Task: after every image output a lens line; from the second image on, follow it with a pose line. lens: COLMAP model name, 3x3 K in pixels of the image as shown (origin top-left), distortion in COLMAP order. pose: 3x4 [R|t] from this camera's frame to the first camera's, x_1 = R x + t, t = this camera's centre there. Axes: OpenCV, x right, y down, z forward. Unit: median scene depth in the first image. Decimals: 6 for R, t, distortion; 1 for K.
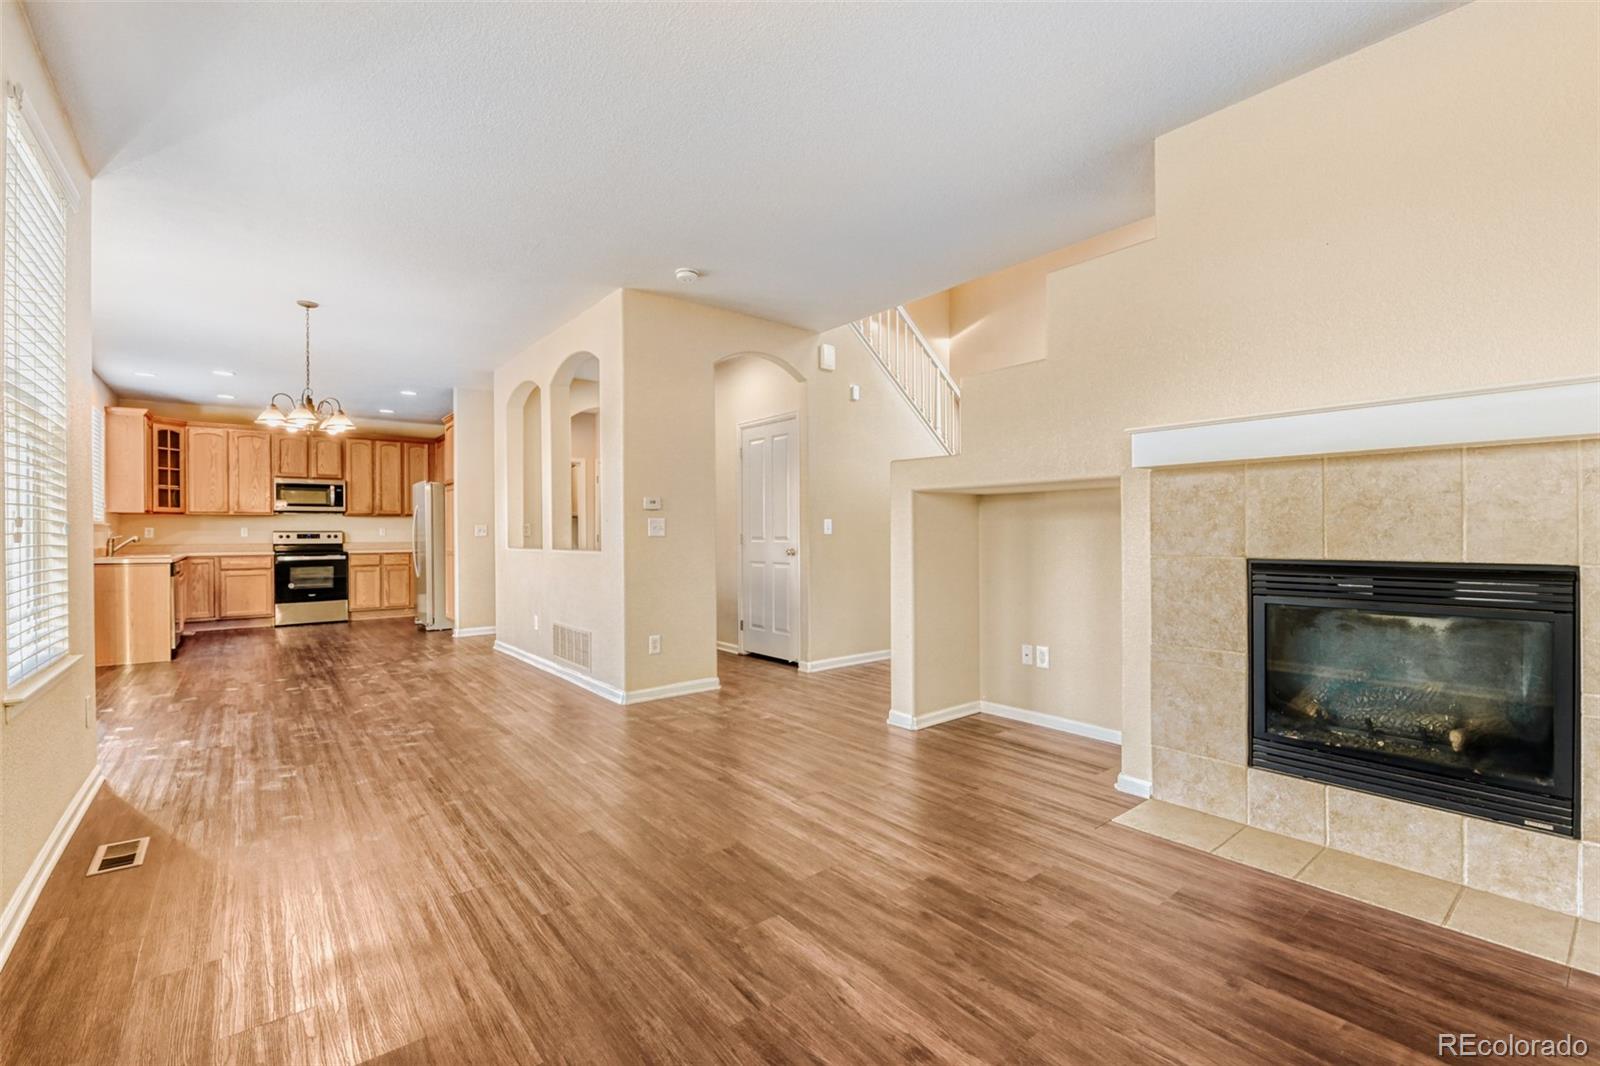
lens RADIAL K [[697.7, 0, 795.6], [0, 697.7, 533.0], [0, 0, 1]] dist [-0.000762, -0.003063]
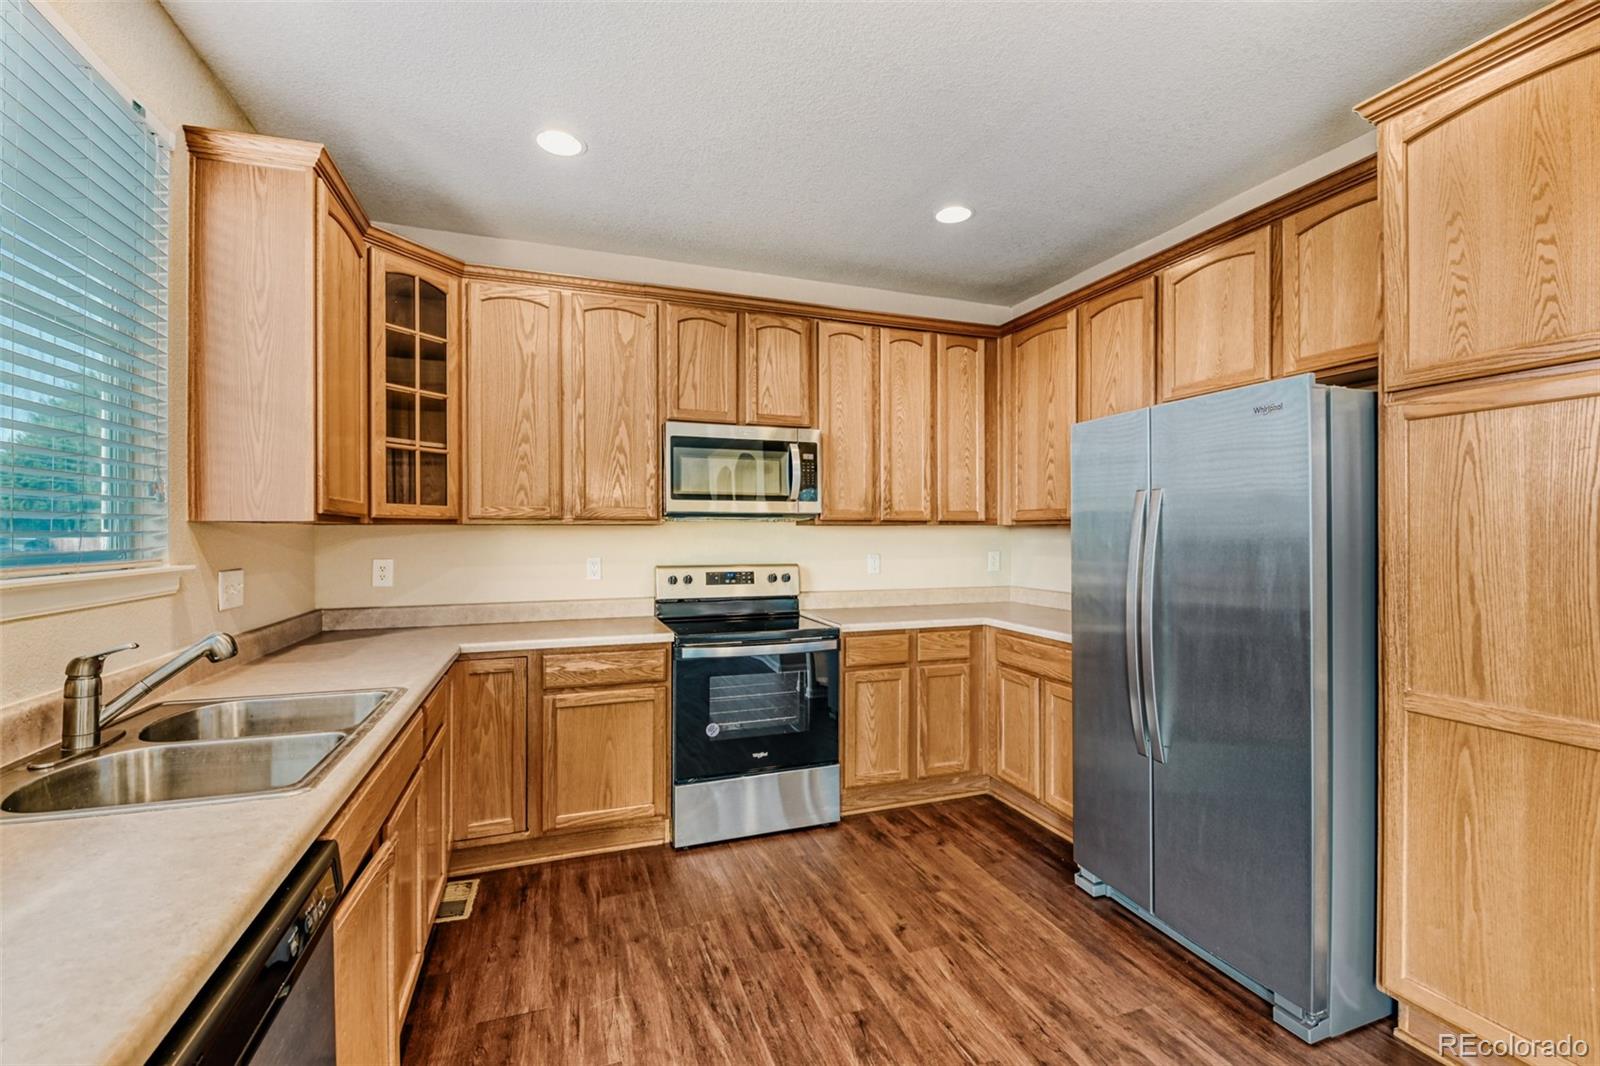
lens RADIAL K [[697.7, 0, 816.1], [0, 697.7, 529.7], [0, 0, 1]] dist [-0.000762, -0.003063]
pose [[0.953793, 0.003032, -0.300449, -0.548335], [-0.003964, 0.999989, -0.002493, -0.021989], [0.300438, 0.003568, 0.953795, 0.657953]]
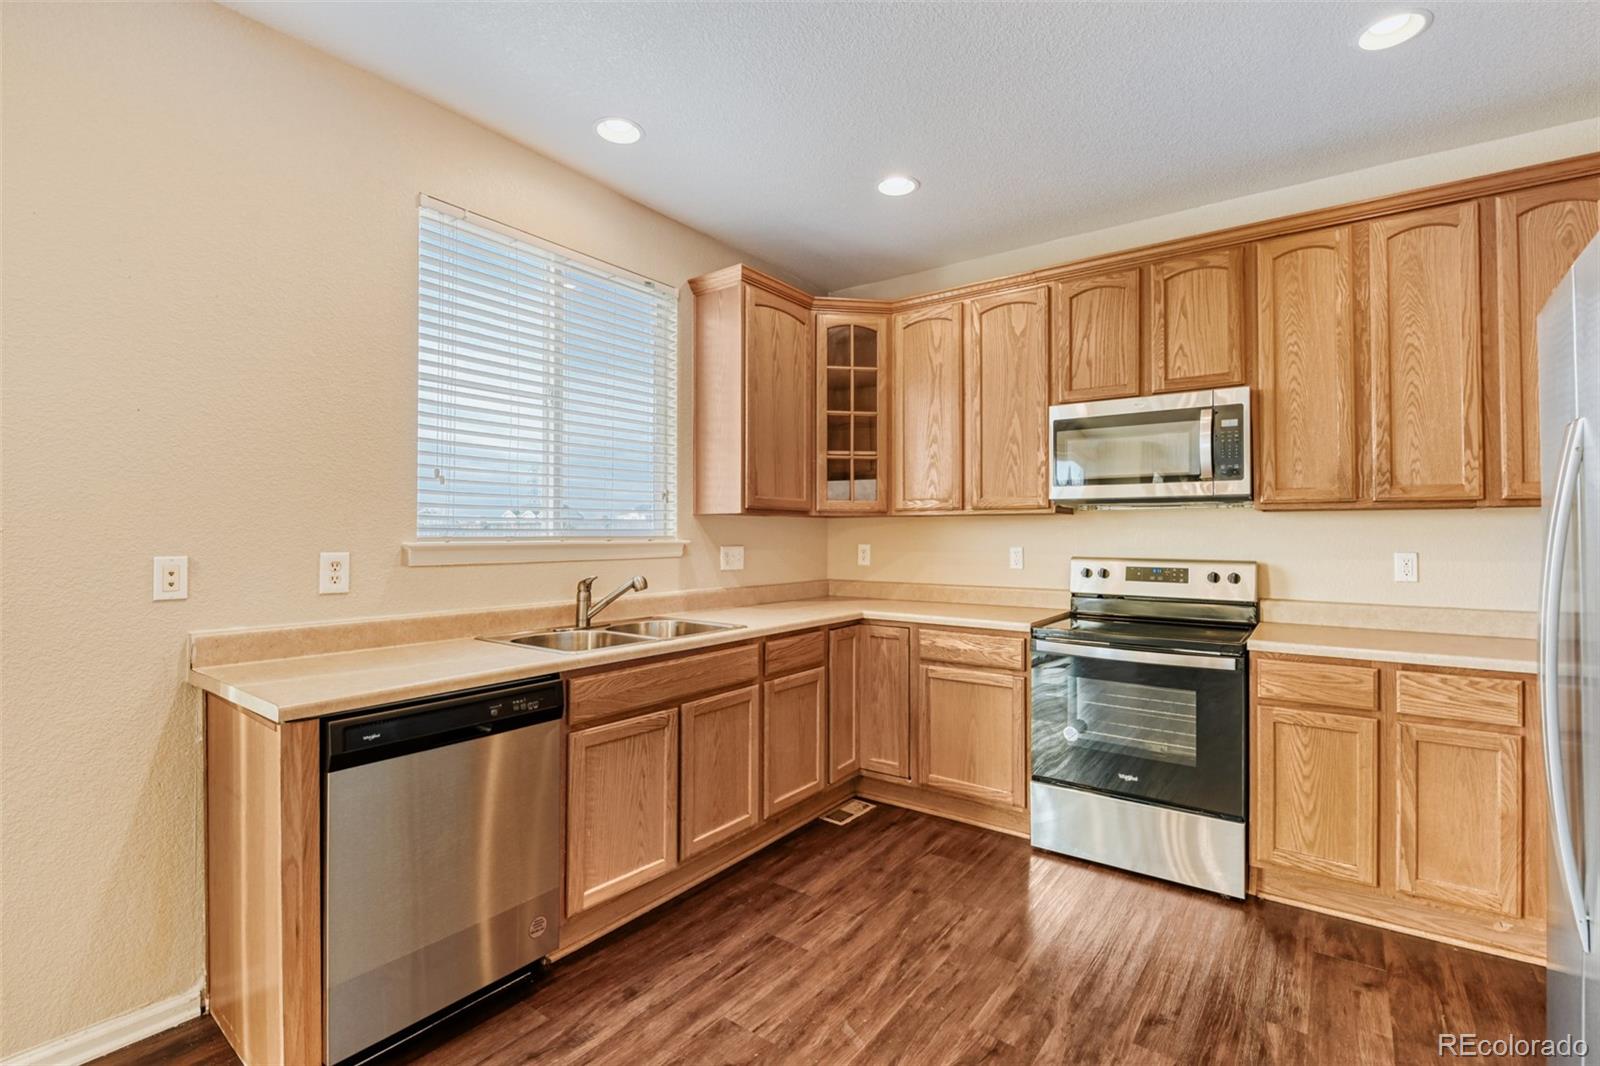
lens RADIAL K [[735.3, 0, 804.1], [0, 735.3, 519.4], [0, 0, 1]] dist [0.000865, -0.003497]
pose [[0.269045, -0.012077, -0.963052, -0.414217], [-0.003129, 0.999905, -0.013413, -0.016767], [0.963122, 0.006622, 0.268982, 0.759369]]
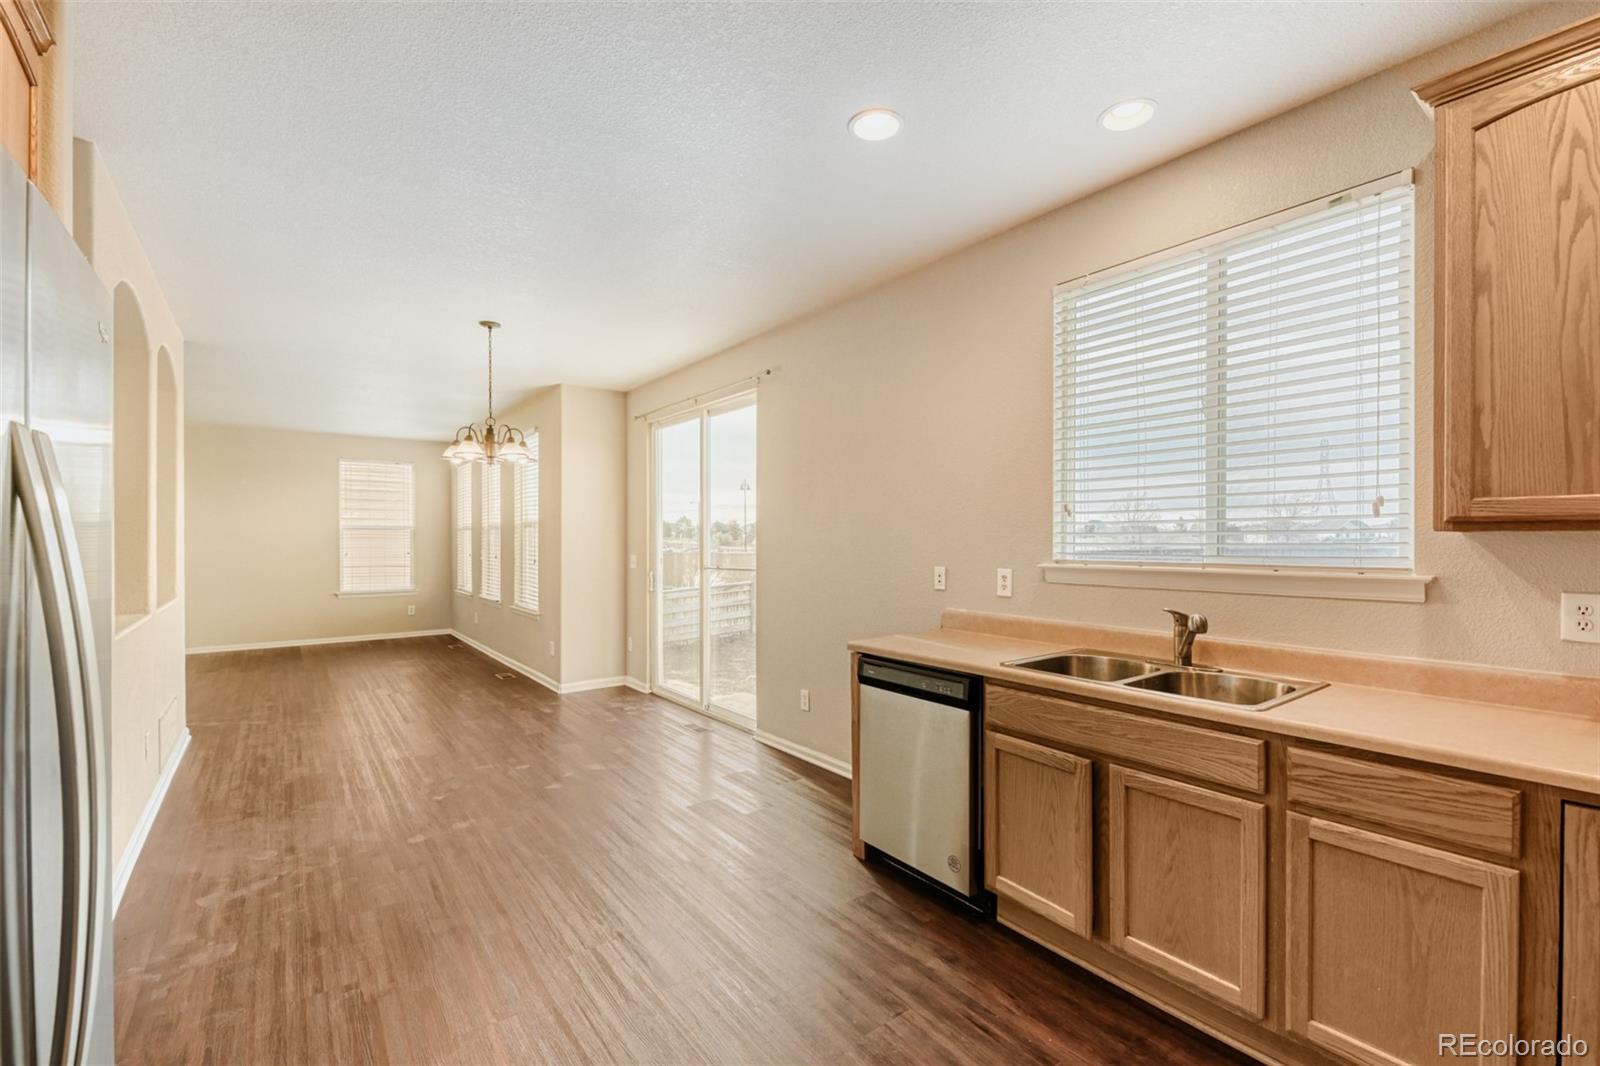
lens RADIAL K [[697.7, 0, 809.5], [0, 697.7, 542.5], [0, 0, 1]] dist [-0.000762, -0.003063]
pose [[-0.999658, 0.004164, 0.025819, -0.608889], [0.004242, 0.999987, 0.002968, -0.023015], [-0.025806, 0.003076, -0.999662, 1.023719]]
